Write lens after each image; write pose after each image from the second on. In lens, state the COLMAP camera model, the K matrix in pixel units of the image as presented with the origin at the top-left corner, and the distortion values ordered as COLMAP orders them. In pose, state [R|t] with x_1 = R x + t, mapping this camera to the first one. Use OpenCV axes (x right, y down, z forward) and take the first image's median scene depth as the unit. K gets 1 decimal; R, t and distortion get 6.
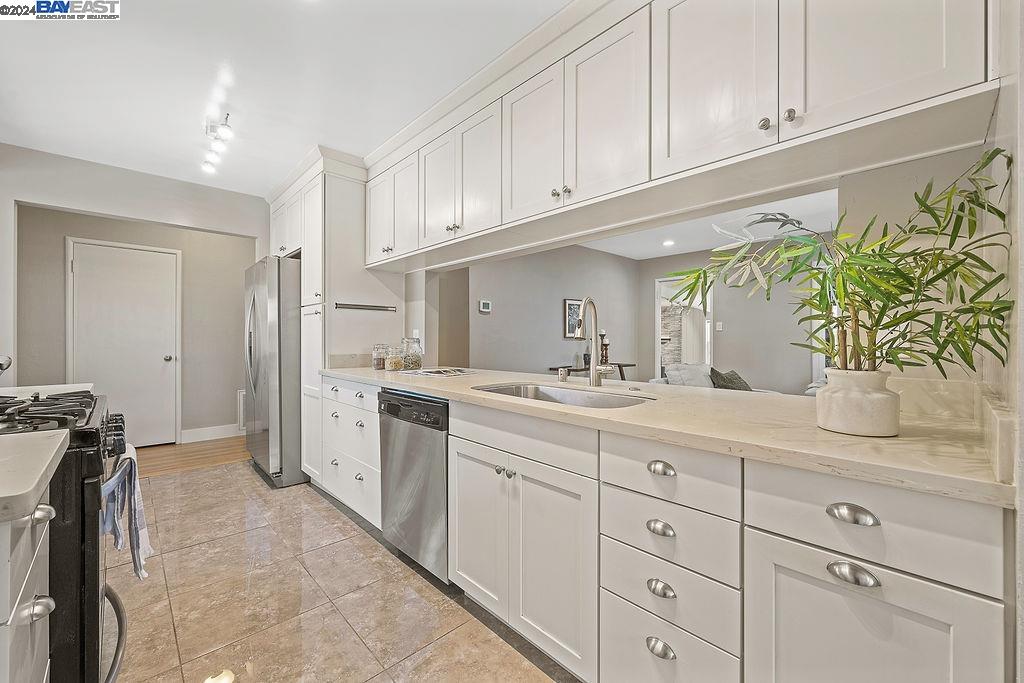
lens RADIAL K [[405.8, 0, 511.2], [0, 405.8, 339.8], [0, 0, 1]] dist [-0.006265, 0.000290]
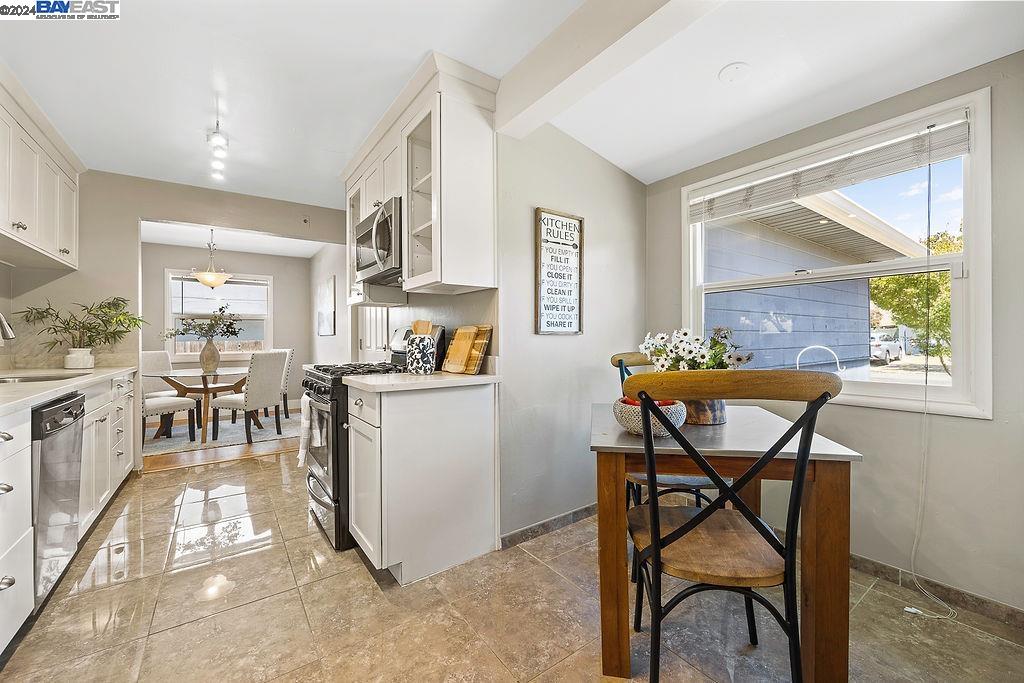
lens RADIAL K [[405.8, 0, 515.4], [0, 405.8, 338.5], [0, 0, 1]] dist [-0.006265, 0.000290]
pose [[-0.990903, 0.003891, 0.134524, -0.908584], [0.003800, 0.999992, -0.000933, 0.003237], [-0.134527, -0.000413, -0.990910, 1.149338]]
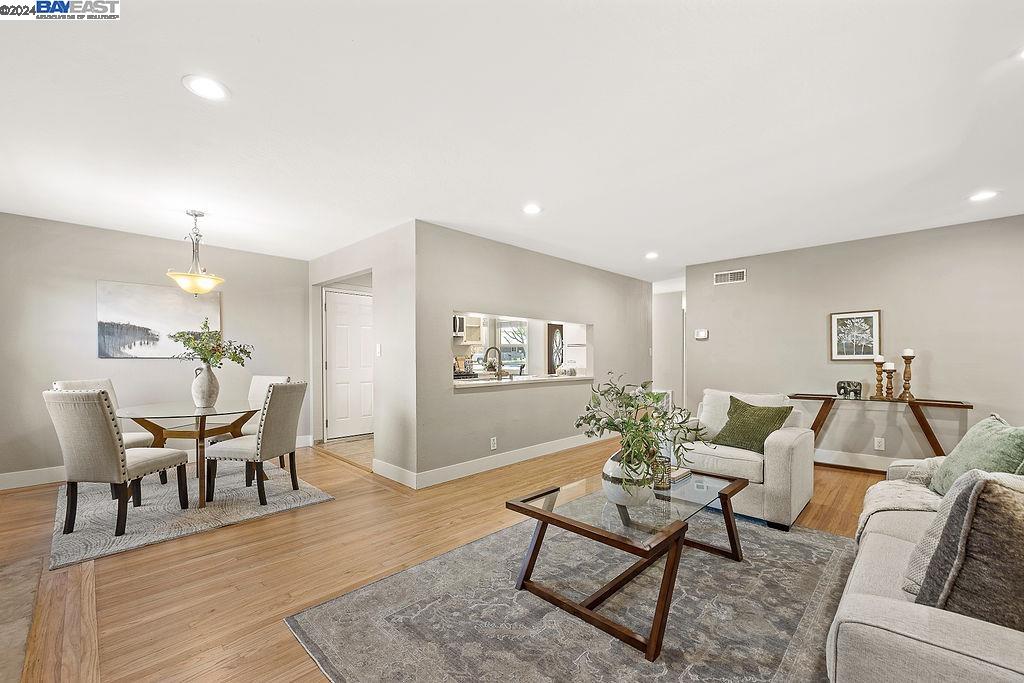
lens RADIAL K [[405.8, 0, 535.1], [0, 405.8, 365.8], [0, 0, 1]] dist [-0.006265, 0.000290]
pose [[0.073716, 0.023444, -0.997004, 1.668261], [-0.003666, 0.999723, 0.023237, -0.021042], [0.997273, 0.001942, 0.073782, 0.623058]]
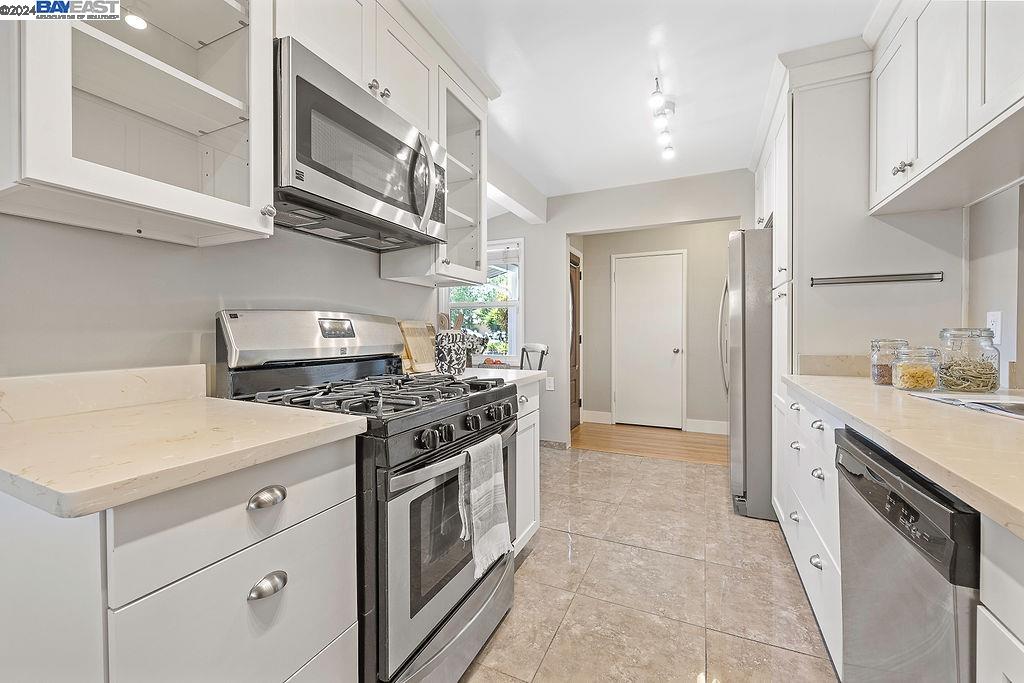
lens RADIAL K [[405.8, 0, 513.2], [0, 405.8, 339.9], [0, 0, 1]] dist [-0.006265, 0.000290]
pose [[0.367131, 0.010848, -0.930106, 0.010238], [0.003988, 0.999904, 0.013237, 0.000860], [0.930161, -0.008569, 0.367053, 0.284715]]
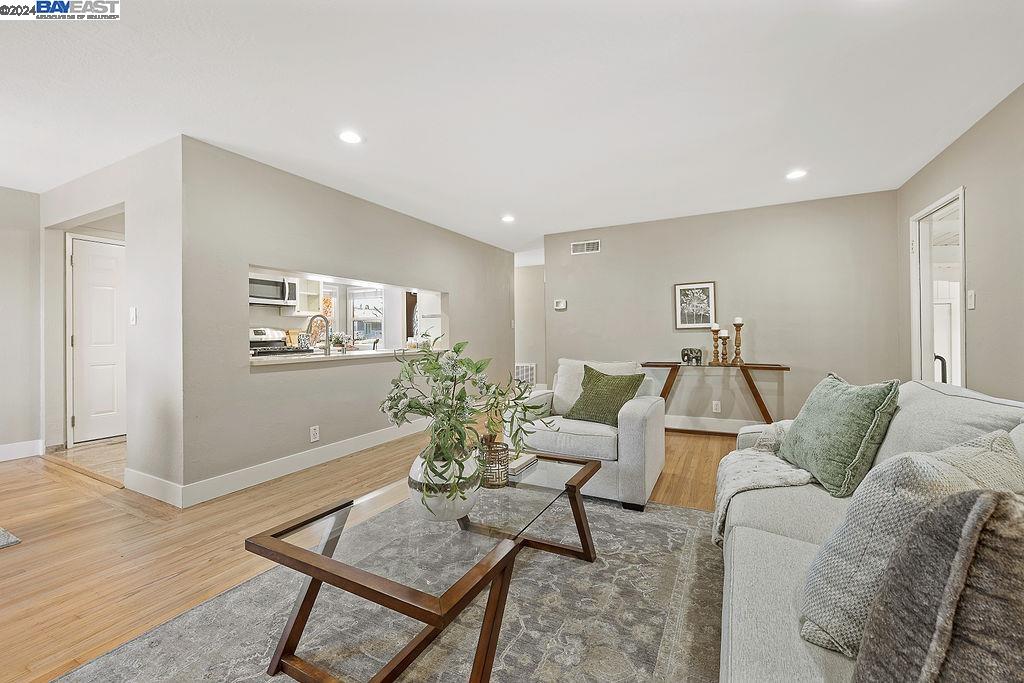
lens RADIAL K [[405.8, 0, 517.0], [0, 405.8, 339.2], [0, 0, 1]] dist [-0.006265, 0.000290]
pose [[0.334903, 0.013085, -0.942162, 1.523008], [0.005132, 0.999863, 0.015710, 0.001155], [0.942239, -0.010096, 0.334790, 0.726677]]
